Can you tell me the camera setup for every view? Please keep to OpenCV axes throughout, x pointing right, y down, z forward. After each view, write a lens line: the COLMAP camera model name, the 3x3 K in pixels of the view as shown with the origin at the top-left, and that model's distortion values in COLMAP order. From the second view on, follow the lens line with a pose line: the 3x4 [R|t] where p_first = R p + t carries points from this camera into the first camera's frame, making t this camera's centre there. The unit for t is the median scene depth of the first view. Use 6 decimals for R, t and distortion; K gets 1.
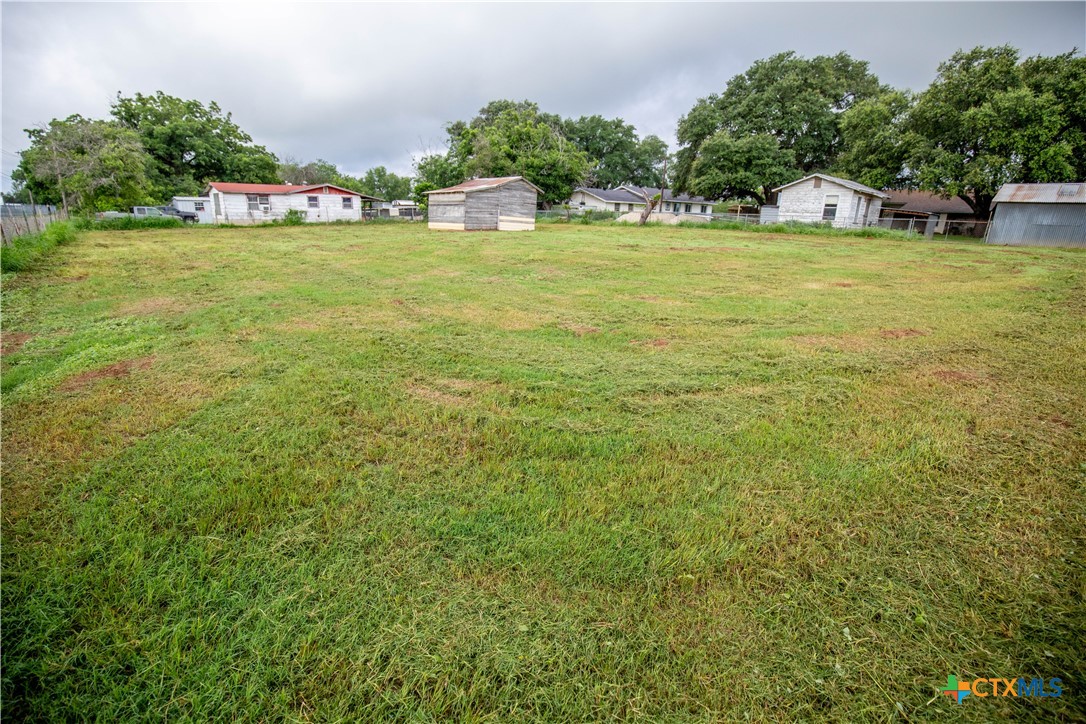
lens RADIAL K [[500.3, 0, 546.5], [0, 500.3, 368.7], [0, 0, 1]] dist [-0.037139, 0.007442]
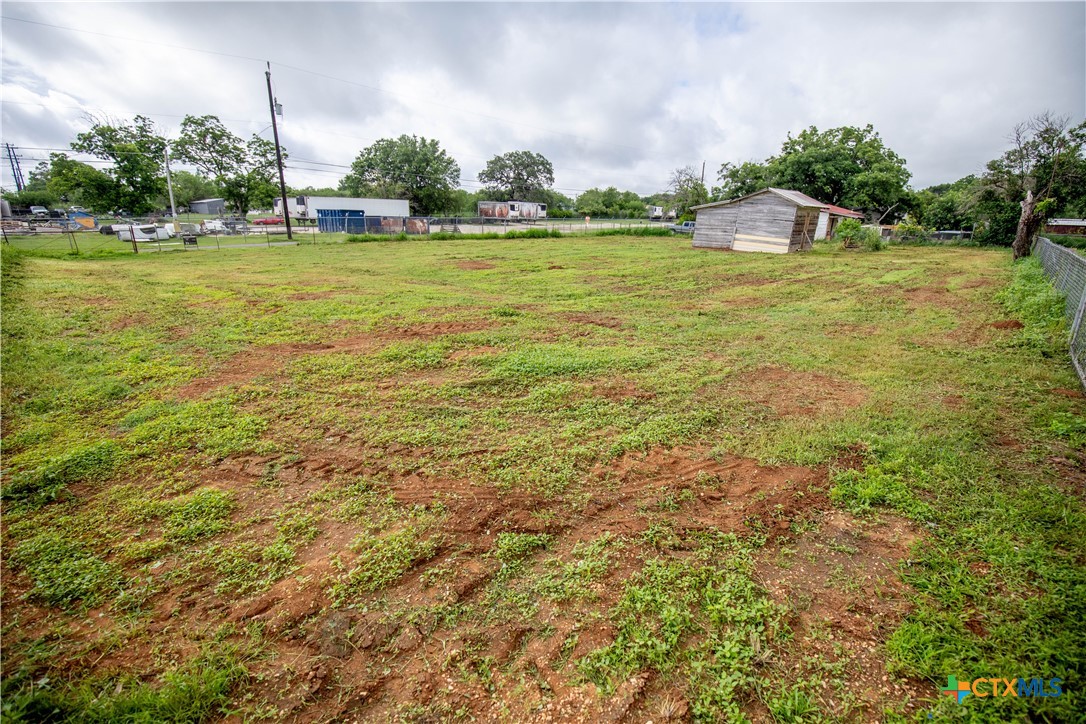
lens RADIAL K [[500.3, 0, 539.6], [0, 500.3, 373.5], [0, 0, 1]] dist [-0.037139, 0.007442]
pose [[0.069180, 0.285749, -0.955804, 0.591920], [-0.309642, 0.916930, 0.251716, -0.143129], [0.948333, 0.278544, 0.151913, 0.447397]]
